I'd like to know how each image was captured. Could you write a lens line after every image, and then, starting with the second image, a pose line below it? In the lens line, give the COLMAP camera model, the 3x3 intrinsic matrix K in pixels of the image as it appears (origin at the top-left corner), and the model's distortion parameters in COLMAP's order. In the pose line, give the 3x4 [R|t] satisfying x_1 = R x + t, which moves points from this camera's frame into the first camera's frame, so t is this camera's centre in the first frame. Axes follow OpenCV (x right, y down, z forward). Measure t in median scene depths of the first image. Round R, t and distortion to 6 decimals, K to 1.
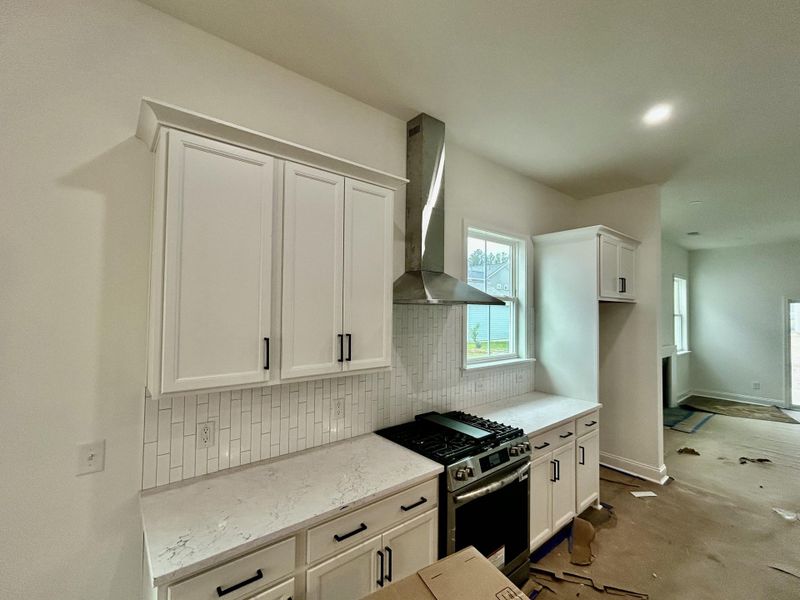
lens RADIAL K [[354.8, 0, 398.3], [0, 354.8, 293.9], [0, 0, 1]] dist [0.001481, 0.000396]
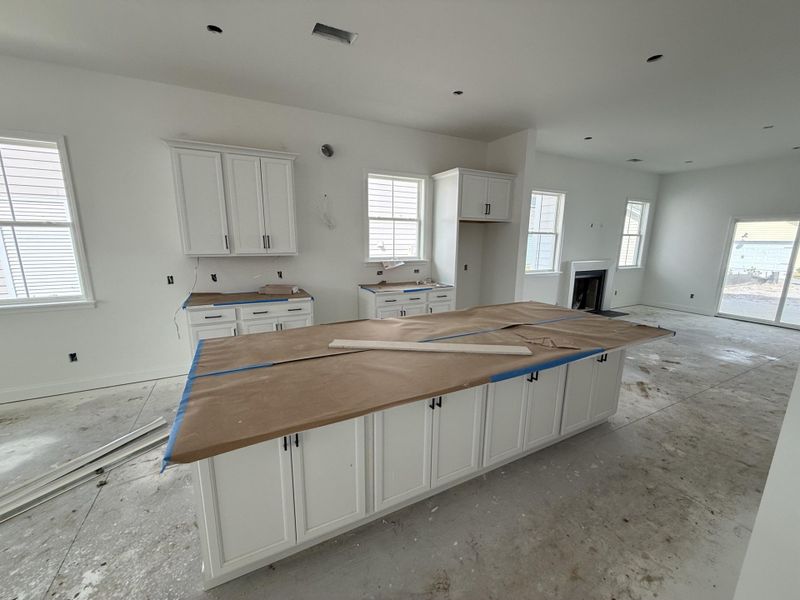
lens RADIAL K [[318.4, 0, 402.5], [0, 318.4, 302.5], [0, 0, 1]] dist [-0.000130, 0.000859]
pose [[0.976285, 0.044369, -0.211895, 0.583963], [0.010060, 0.968418, 0.249128, 0.016830], [0.216256, -0.245352, 0.945006, -0.405438]]
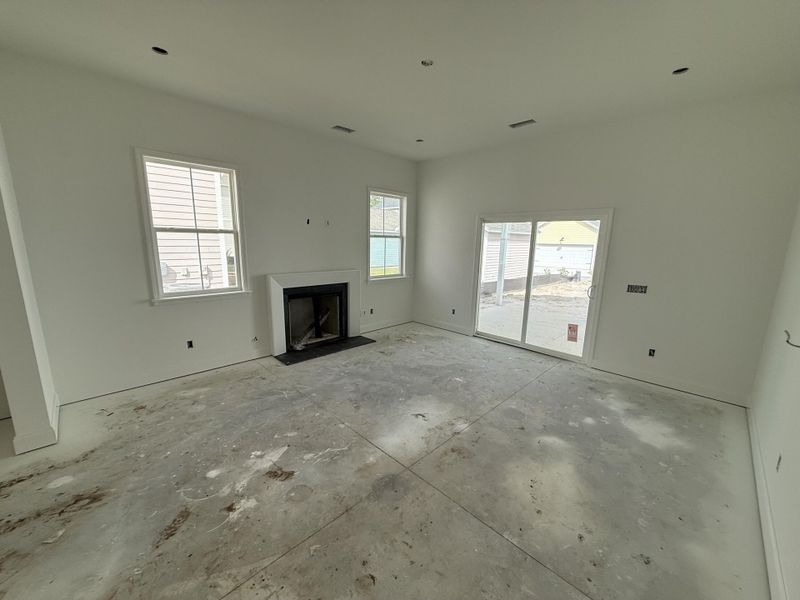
lens RADIAL K [[318.4, 0, 393.5], [0, 318.4, 296.9], [0, 0, 1]] dist [-0.000130, 0.000859]
pose [[0.996628, -0.007944, 0.081663, 1.497293], [-0.010528, 0.974692, 0.223303, 0.058584], [-0.081370, -0.223409, 0.971322, 0.334928]]
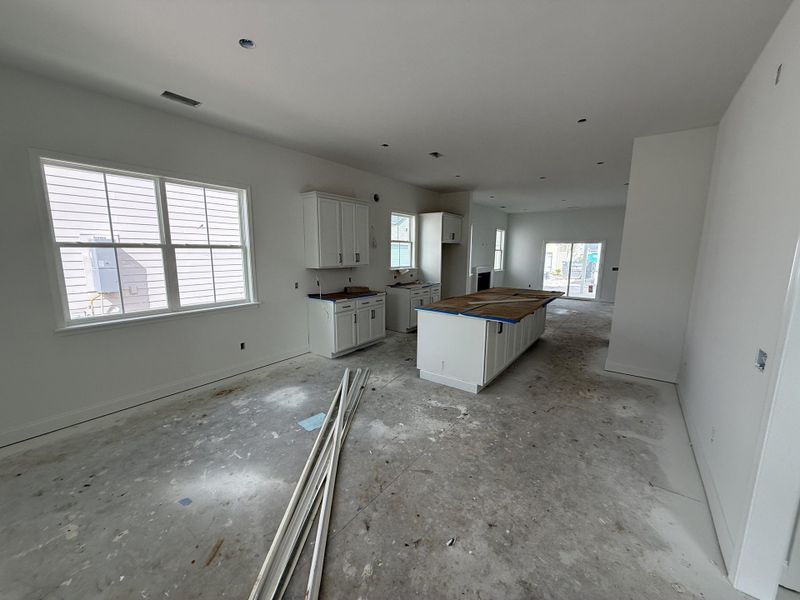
lens RADIAL K [[328.2, 0, 401.0], [0, 328.2, 301.1], [0, 0, 1]] dist [0.004336, -0.000025]
pose [[0.967245, -0.047059, 0.249446, -0.291615], [-0.002602, 0.980776, 0.195119, -0.026589], [-0.253833, -0.189377, 0.948528, -1.114900]]
